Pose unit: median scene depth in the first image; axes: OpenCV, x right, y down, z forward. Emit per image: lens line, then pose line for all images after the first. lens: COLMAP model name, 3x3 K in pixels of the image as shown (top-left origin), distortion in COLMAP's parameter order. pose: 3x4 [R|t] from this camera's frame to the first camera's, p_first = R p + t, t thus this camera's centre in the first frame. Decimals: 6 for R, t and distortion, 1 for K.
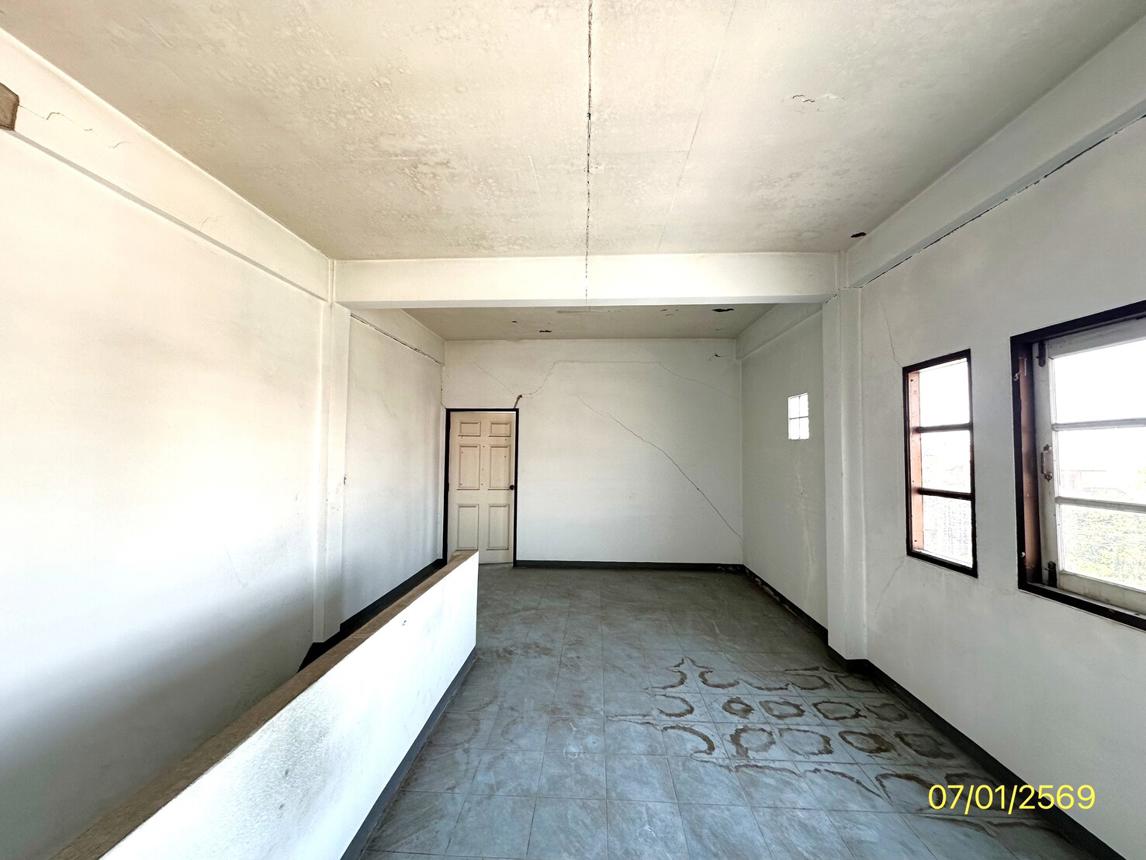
lens RADIAL K [[463.2, 0, 577.0], [0, 463.2, 436.7], [0, 0, 1]] dist [0.009933, -0.000288]
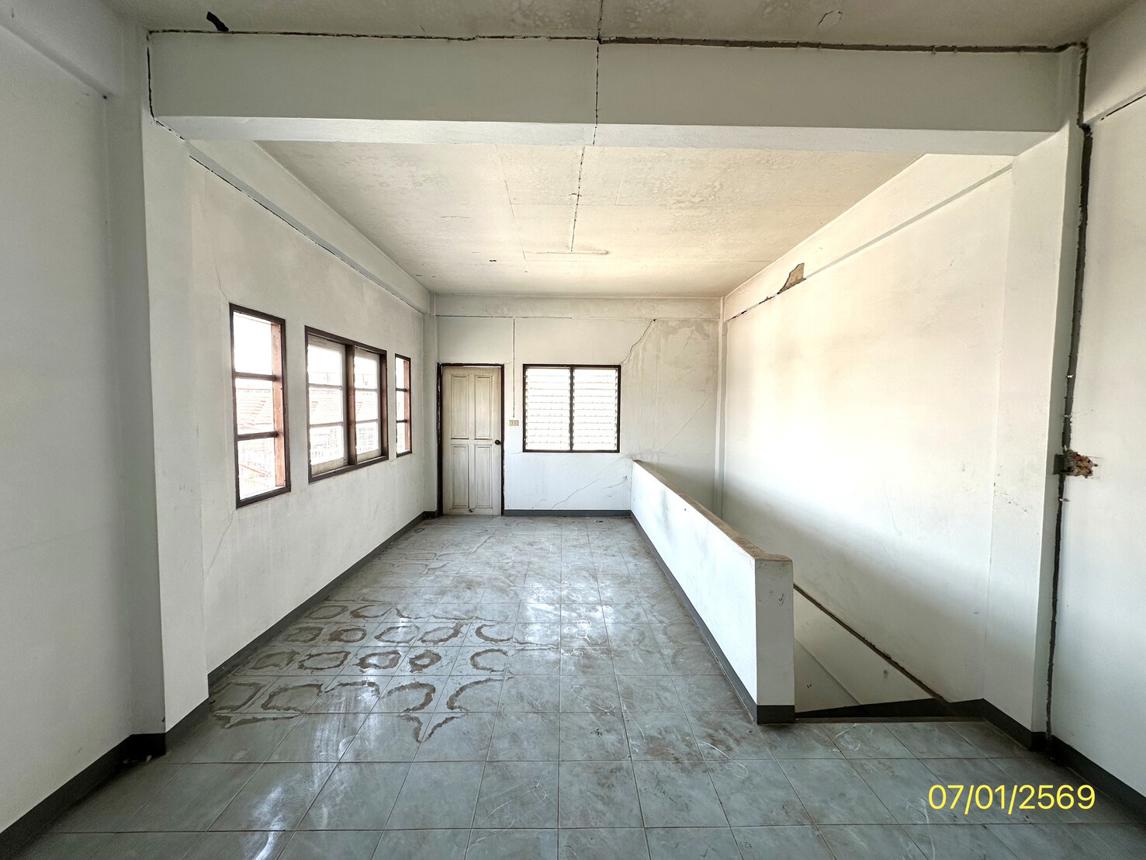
lens RADIAL K [[463.2, 0, 565.0], [0, 463.2, 423.5], [0, 0, 1]] dist [0.009933, -0.000288]
pose [[-0.998801, -0.012490, -0.047331, 0.104645], [-0.012781, 0.999901, 0.005857, 0.073639], [0.047253, 0.006455, -0.998862, 2.059793]]
